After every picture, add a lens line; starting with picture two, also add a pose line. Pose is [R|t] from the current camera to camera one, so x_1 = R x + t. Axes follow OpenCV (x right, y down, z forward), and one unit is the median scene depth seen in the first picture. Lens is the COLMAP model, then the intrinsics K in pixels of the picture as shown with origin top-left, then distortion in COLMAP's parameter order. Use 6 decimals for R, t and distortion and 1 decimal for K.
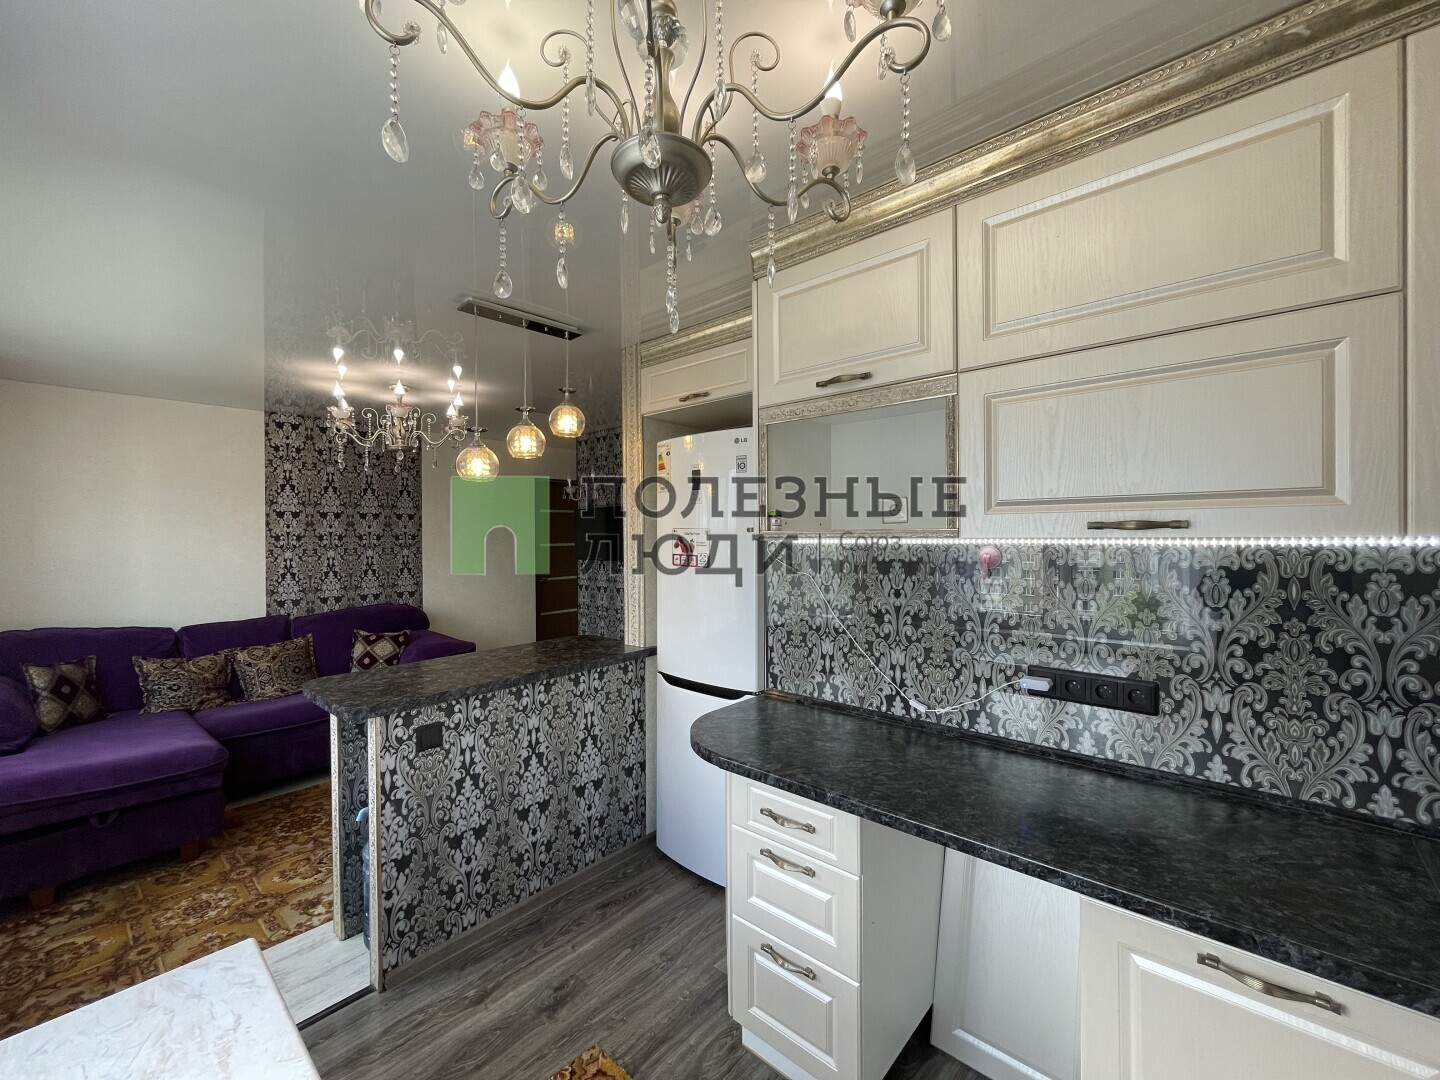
lens RADIAL K [[584.7, 0, 720.0], [0, 584.7, 535.9], [0, 0, 1]] dist [-0.001681, 0.000055]
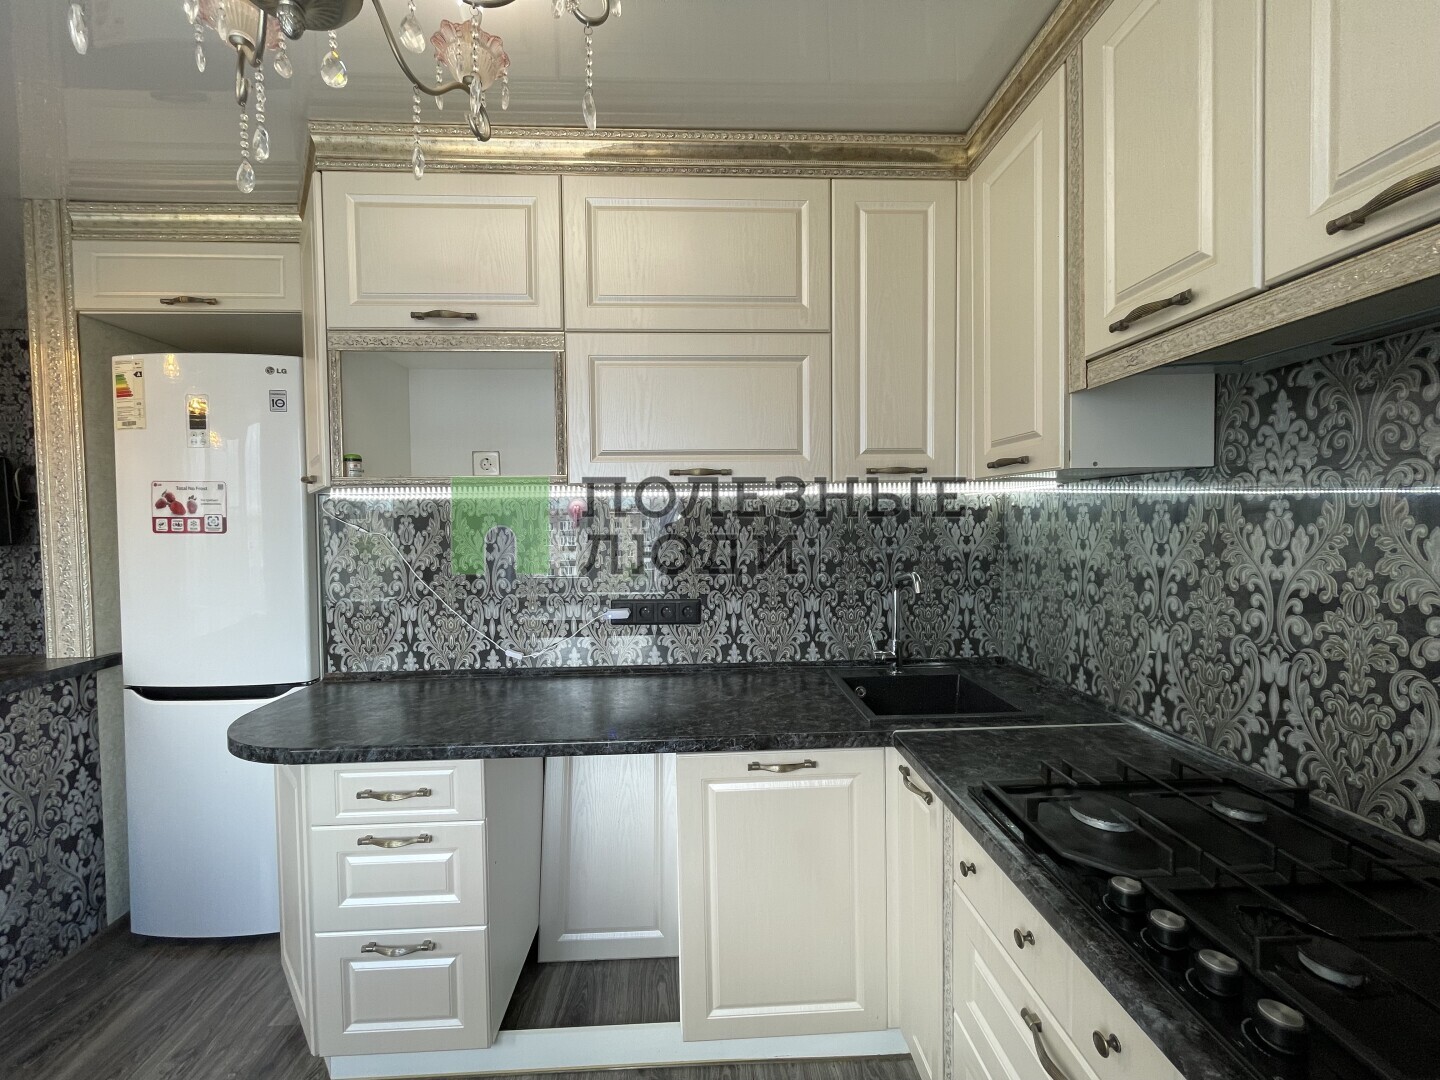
lens RADIAL K [[584.7, 0, 720.0], [0, 584.7, 535.9], [0, 0, 1]] dist [-0.001681, 0.000055]
pose [[0.714024, -0.023789, 0.699717, -0.134335], [0.008180, 0.999638, 0.025638, 0.064606], [-0.700073, -0.012582, 0.713960, 0.012052]]
